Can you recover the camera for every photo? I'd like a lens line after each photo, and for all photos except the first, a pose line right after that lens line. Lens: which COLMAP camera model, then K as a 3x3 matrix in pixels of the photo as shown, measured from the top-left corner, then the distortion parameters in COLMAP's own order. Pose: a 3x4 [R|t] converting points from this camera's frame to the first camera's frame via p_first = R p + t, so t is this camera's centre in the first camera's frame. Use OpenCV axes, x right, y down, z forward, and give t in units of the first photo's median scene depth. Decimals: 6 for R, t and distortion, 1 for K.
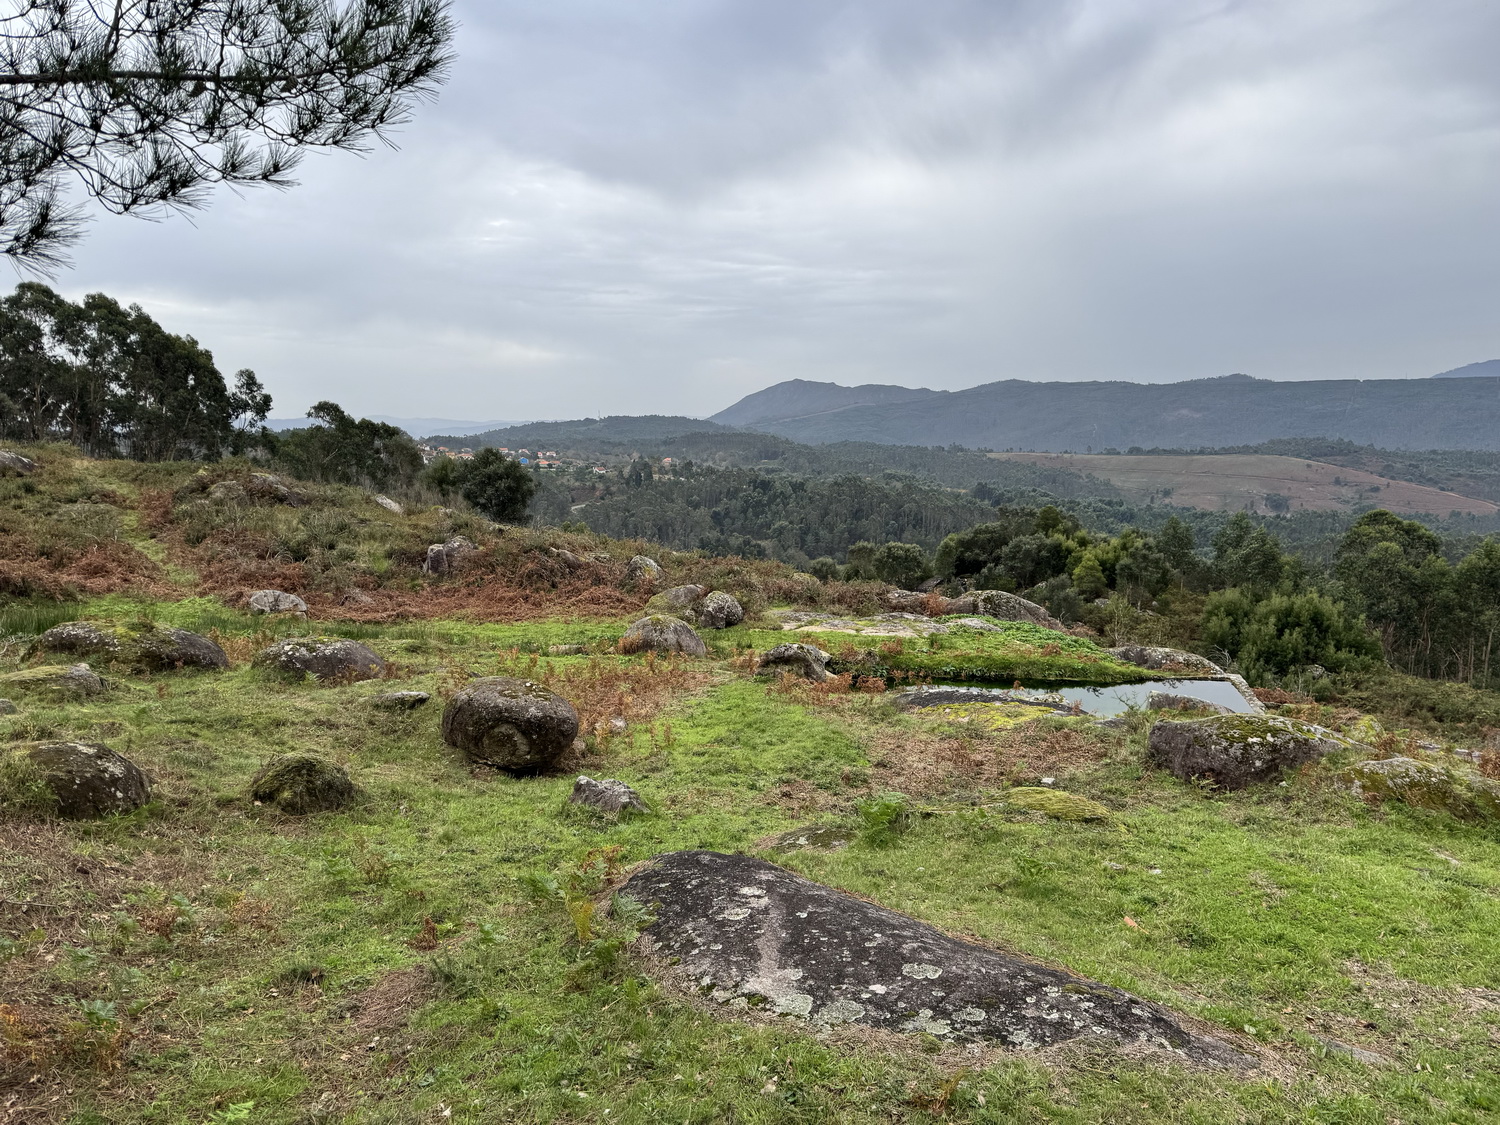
lens RADIAL K [[1041.5, 0, 742.9], [0, 1041.5, 563.0], [0, 0, 1]] dist [0.006359, -0.009816]
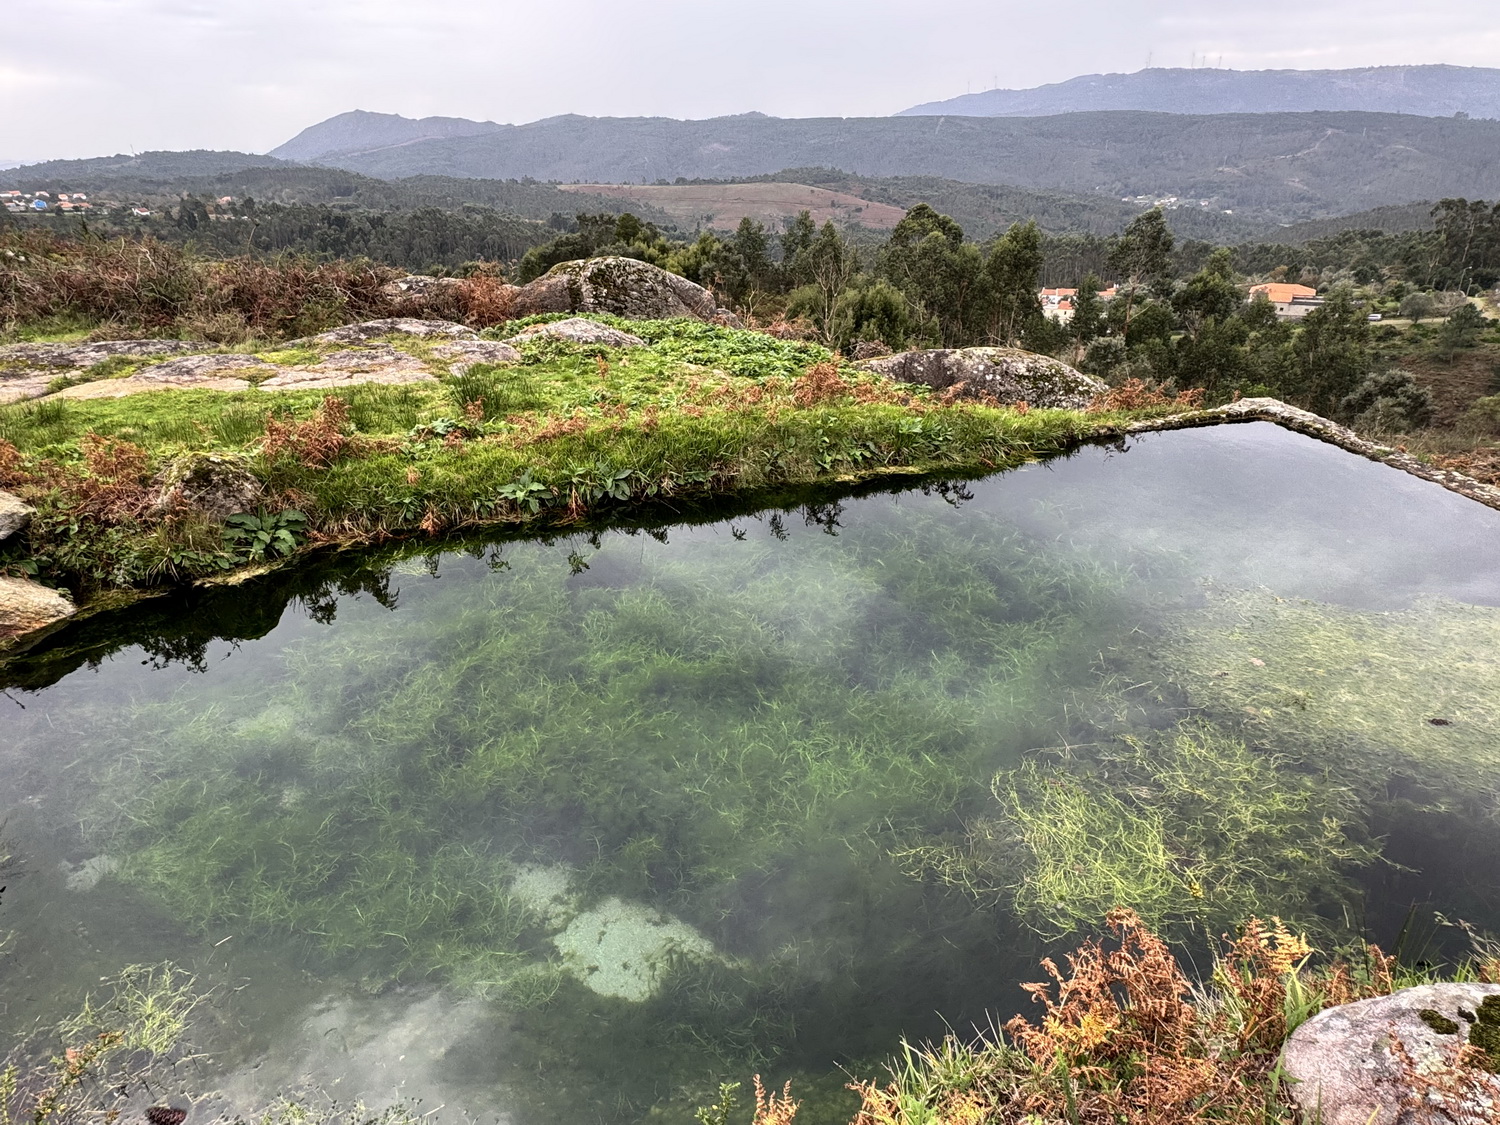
lens RADIAL K [[855.5, 0, 744.6], [0, 855.5, 574.3], [0, 0, 1]] dist [-0.019372, 0.003126]
pose [[0.909877, -0.190453, 0.368580, 0.022299], [0.065023, 0.942891, 0.326694, 0.006919], [-0.409751, -0.273285, 0.870299, 0.105028]]
